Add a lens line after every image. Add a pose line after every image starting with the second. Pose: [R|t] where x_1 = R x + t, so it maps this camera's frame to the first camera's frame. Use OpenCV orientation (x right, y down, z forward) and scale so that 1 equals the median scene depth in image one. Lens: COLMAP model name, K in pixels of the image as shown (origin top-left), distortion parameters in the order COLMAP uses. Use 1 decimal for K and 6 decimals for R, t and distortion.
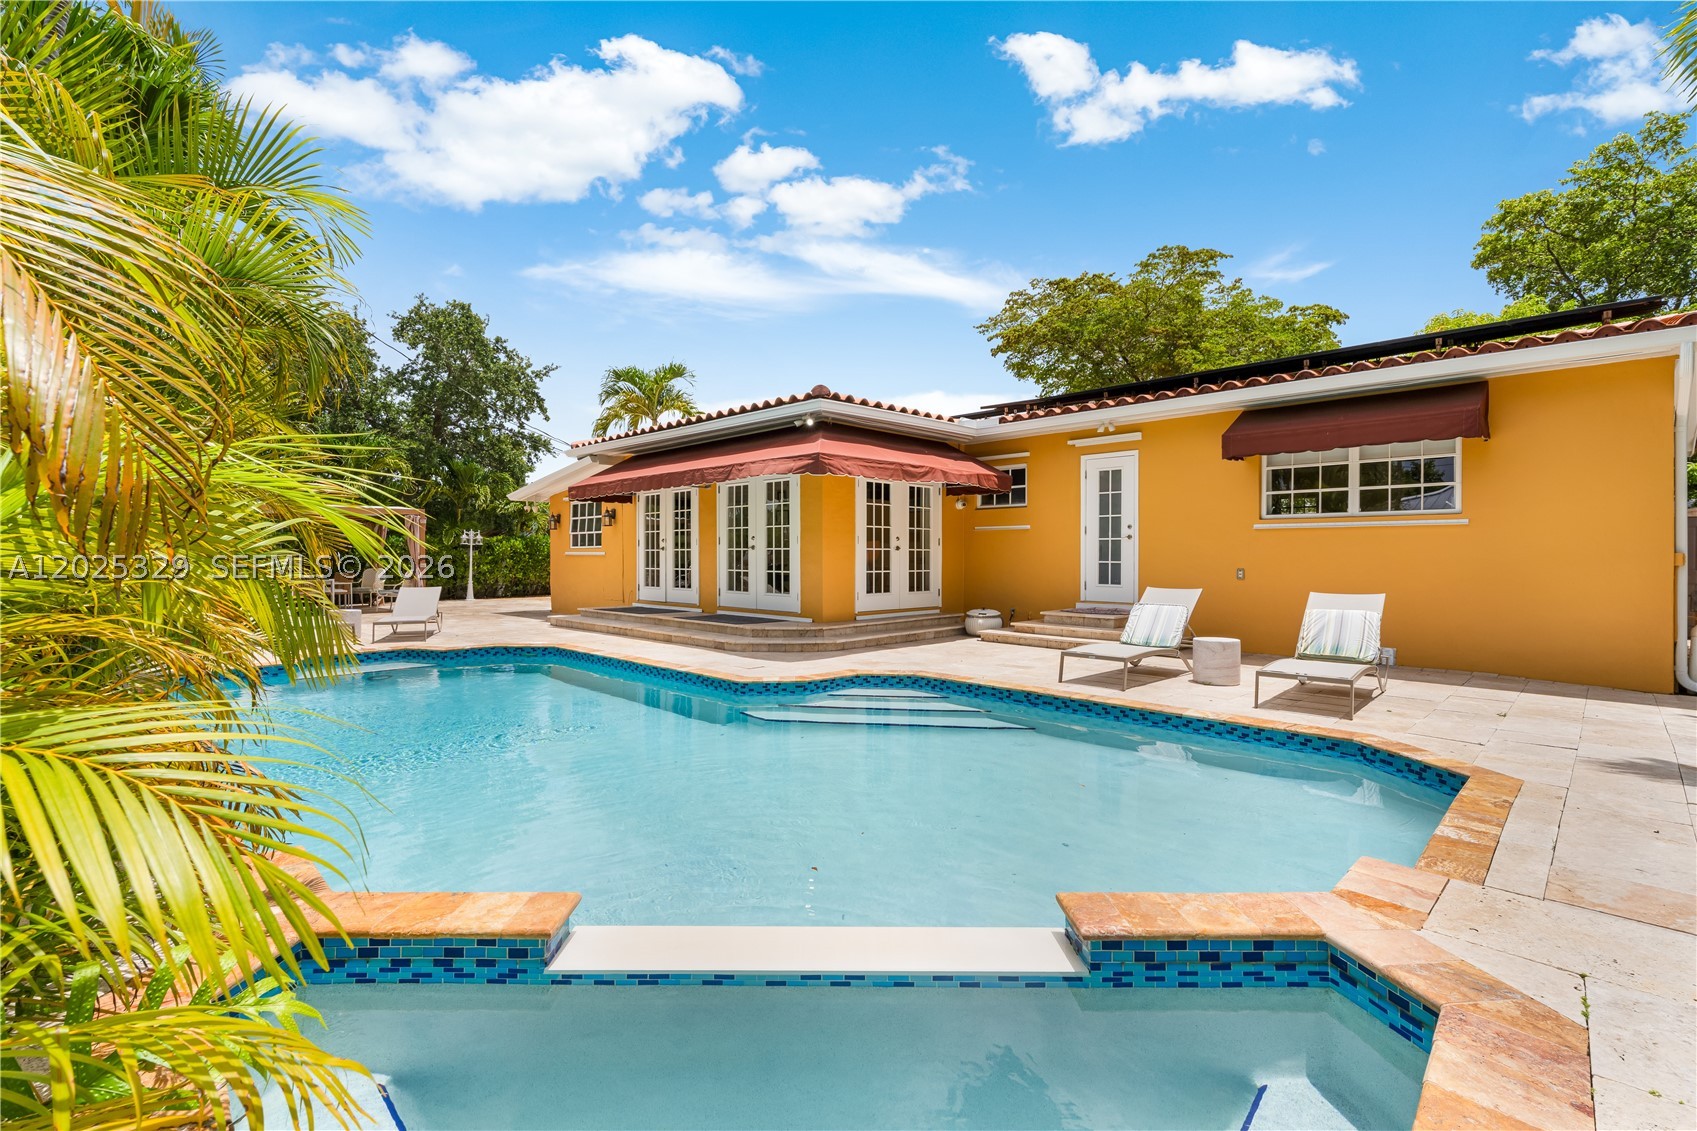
lens RADIAL K [[759.2, 0, 848.5], [0, 759.2, 565.5], [0, 0, 1]] dist [0.001152, 0.000125]
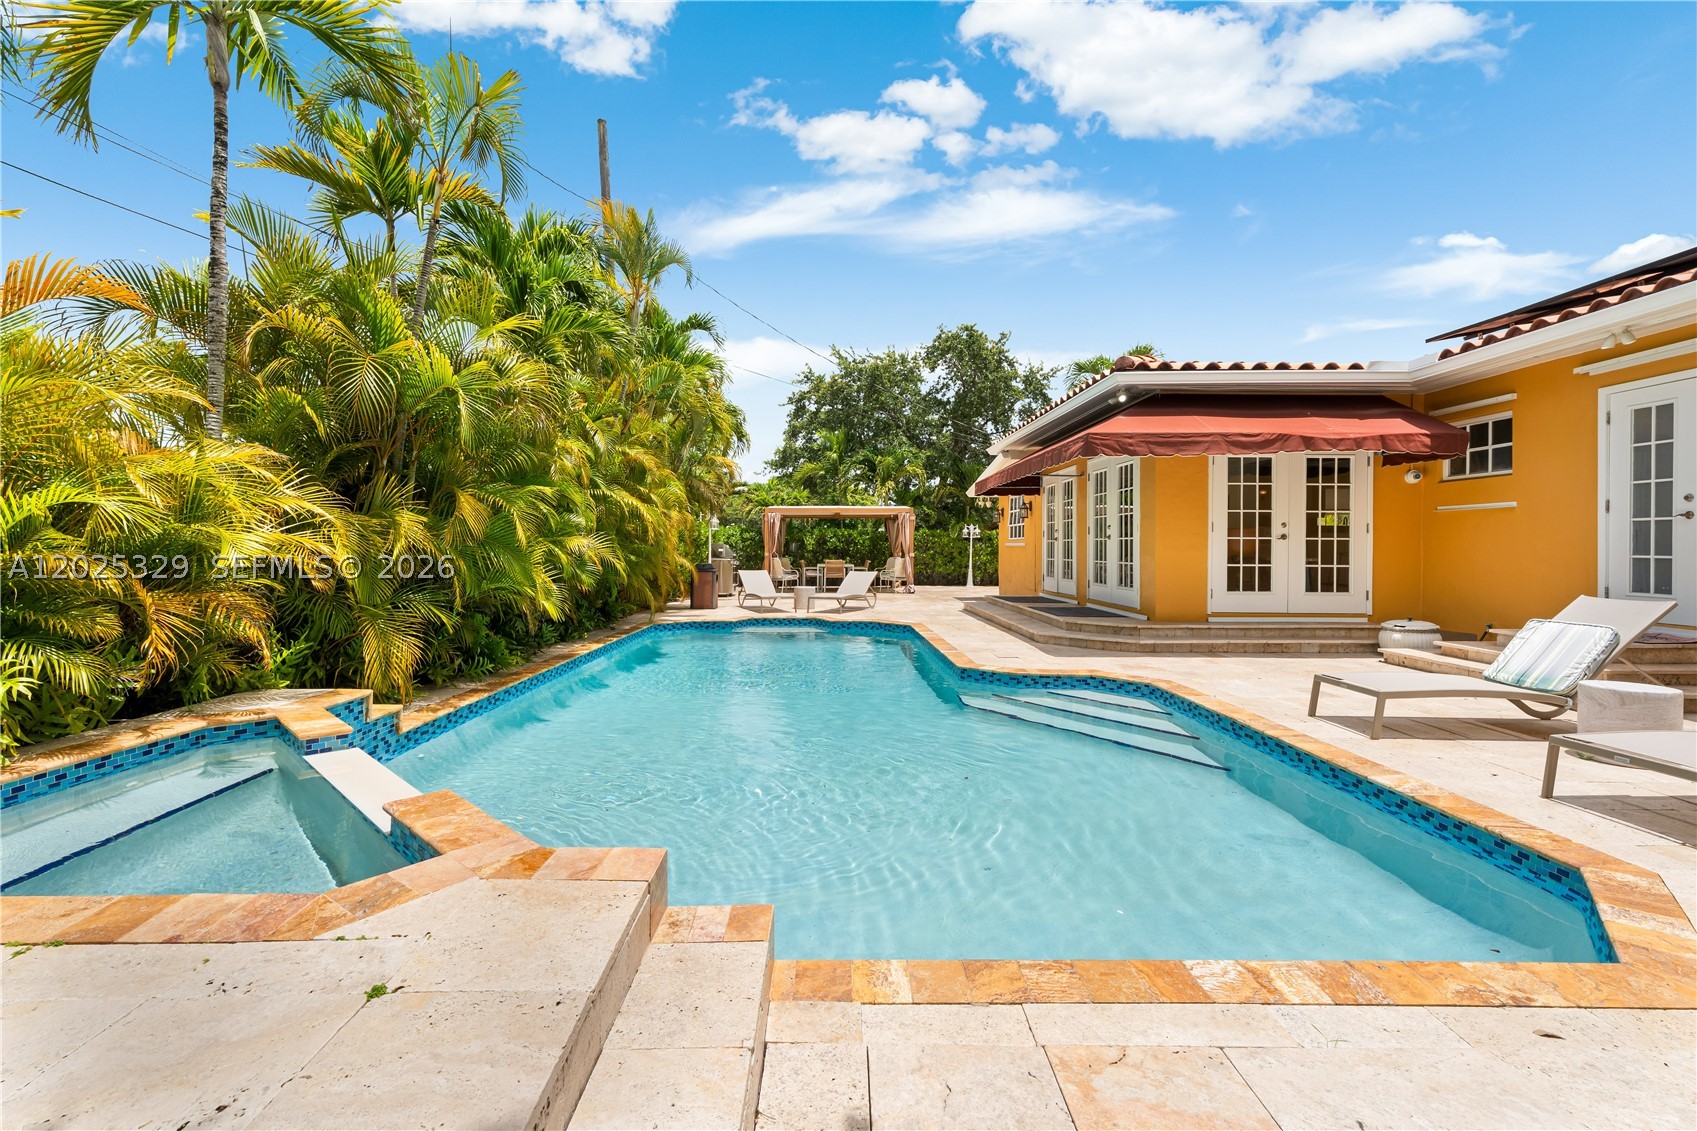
lens RADIAL K [[758.2, 0, 819.7], [0, 758.2, 547.2], [0, 0, 1]] dist [0.004334, 0.000295]
pose [[0.708166, 0.003280, -0.706039, 0.294576], [-0.013965, 0.999859, -0.009362, 0.002648], [0.705908, 0.016490, 0.708111, 0.091546]]
